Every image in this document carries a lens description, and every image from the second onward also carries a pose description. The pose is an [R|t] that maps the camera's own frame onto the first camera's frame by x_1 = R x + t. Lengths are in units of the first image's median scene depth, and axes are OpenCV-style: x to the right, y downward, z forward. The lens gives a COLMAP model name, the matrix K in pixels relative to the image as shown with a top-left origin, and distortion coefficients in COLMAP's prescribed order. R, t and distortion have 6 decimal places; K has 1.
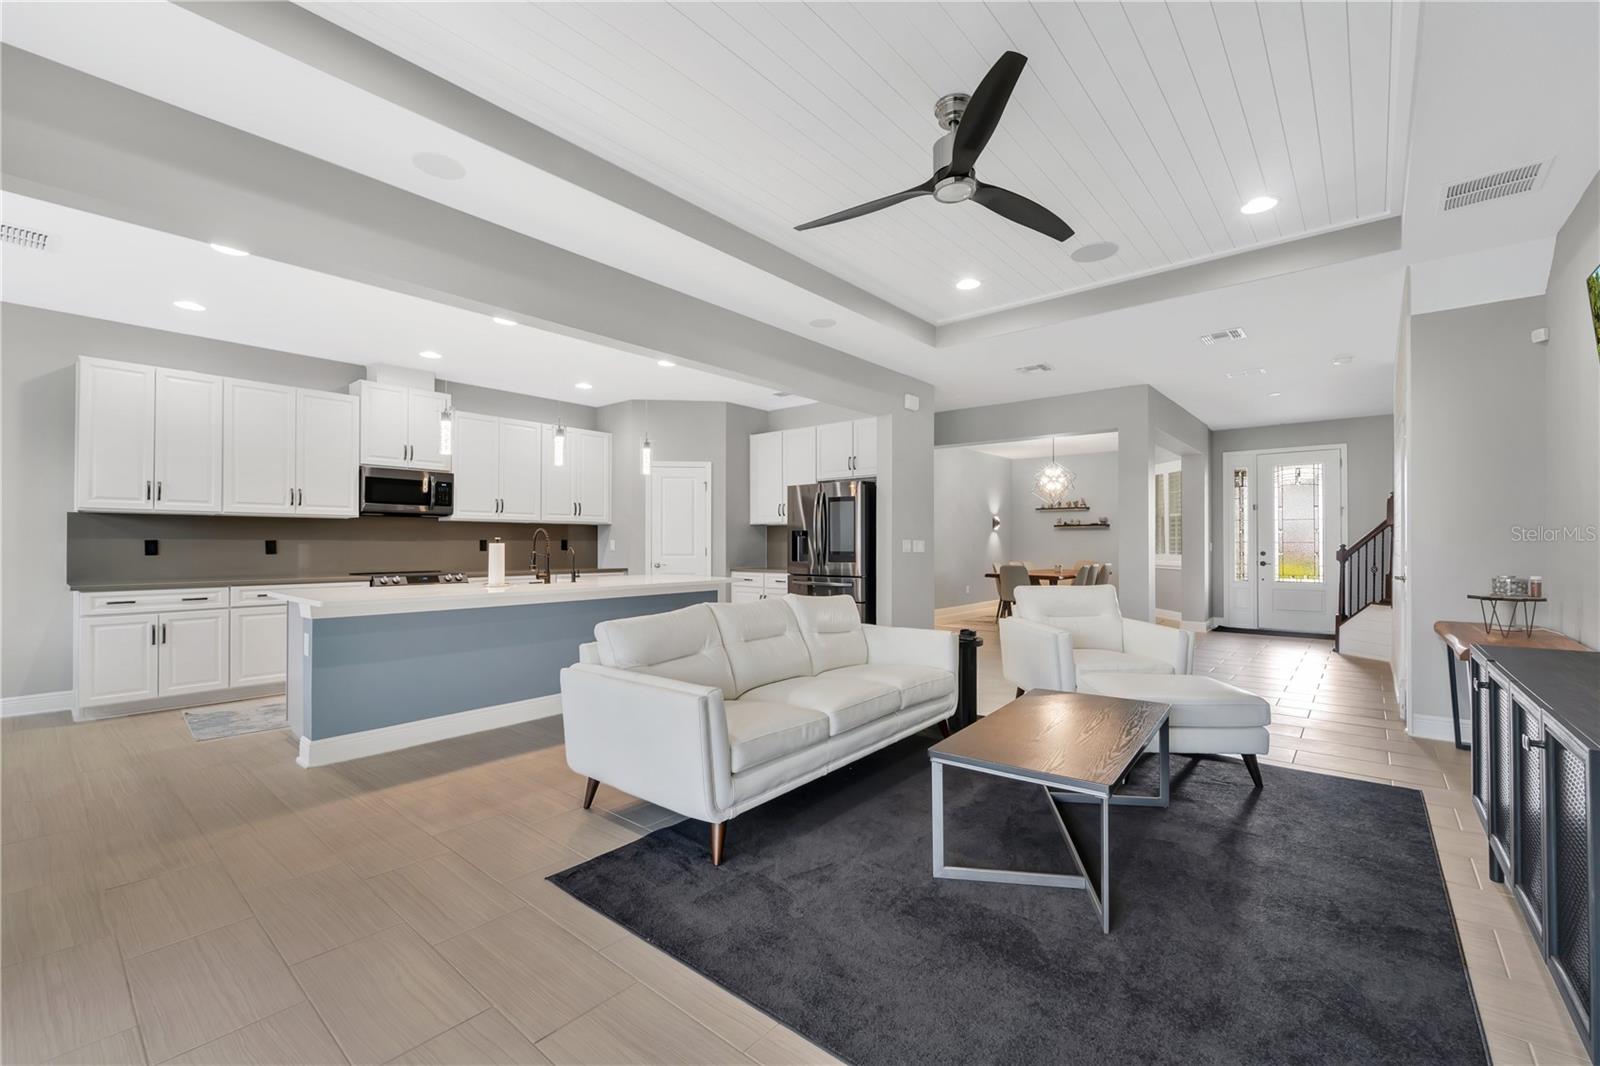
lens RADIAL K [[672.4, 0, 808.1], [0, 672.4, 537.3], [0, 0, 1]] dist [-0.004671, 0.000036]
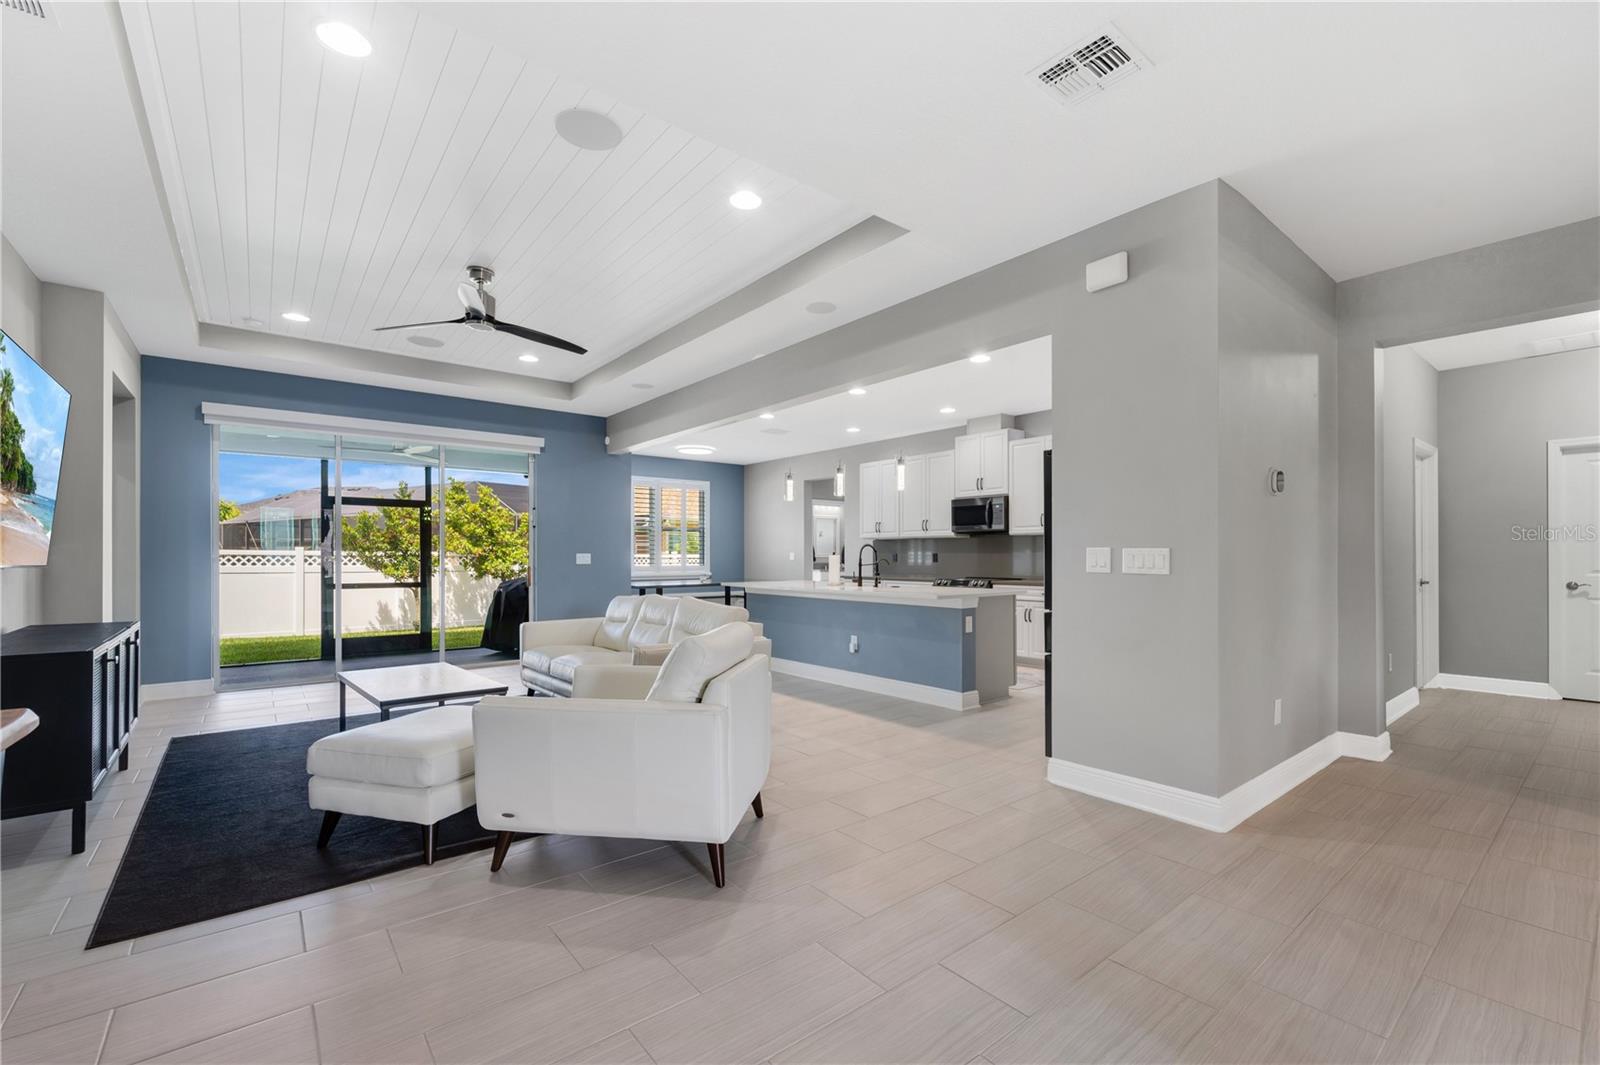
lens RADIAL K [[672.4, 0, 807.0], [0, 672.4, 556.1], [0, 0, 1]] dist [-0.004671, 0.000036]
pose [[-0.189888, 0.001326, -0.981805, 0.770936], [0.012617, 0.999920, -0.001090, 0.008758], [0.981725, -0.012594, -0.189889, 0.985325]]
